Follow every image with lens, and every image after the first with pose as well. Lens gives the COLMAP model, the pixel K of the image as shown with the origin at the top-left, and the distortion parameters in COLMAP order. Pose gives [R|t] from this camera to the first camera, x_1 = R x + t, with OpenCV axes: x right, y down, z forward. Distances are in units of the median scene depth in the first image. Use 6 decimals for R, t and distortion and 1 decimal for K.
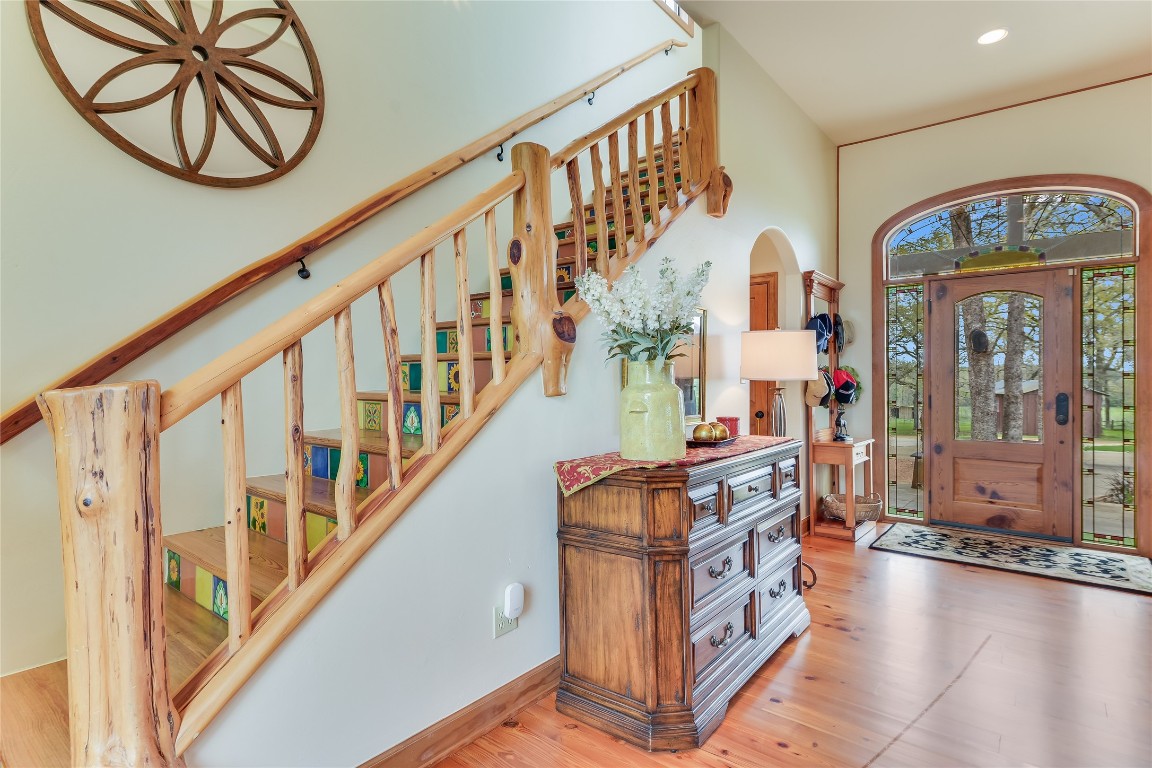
lens RADIAL K [[577.2, 0, 576.9], [0, 577.2, 378.9], [0, 0, 1]] dist [0.006860, 0.001030]
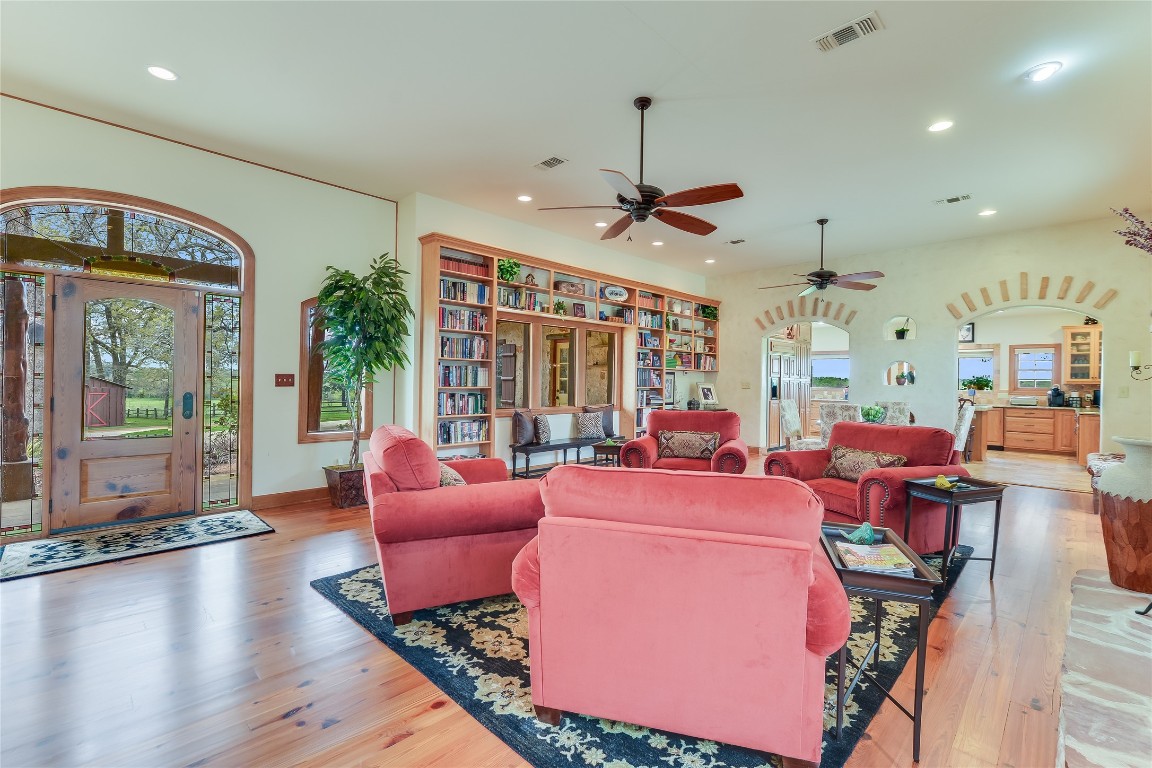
lens RADIAL K [[519.0, 0, 576.6], [0, 519.0, 383.0], [0, 0, 1]] dist [-0.002026, -0.000215]
pose [[0.093473, -0.007094, 0.995597, -0.157618], [-0.013767, 0.999870, 0.008417, -0.015066], [-0.995527, -0.014493, 0.093363, 0.091765]]
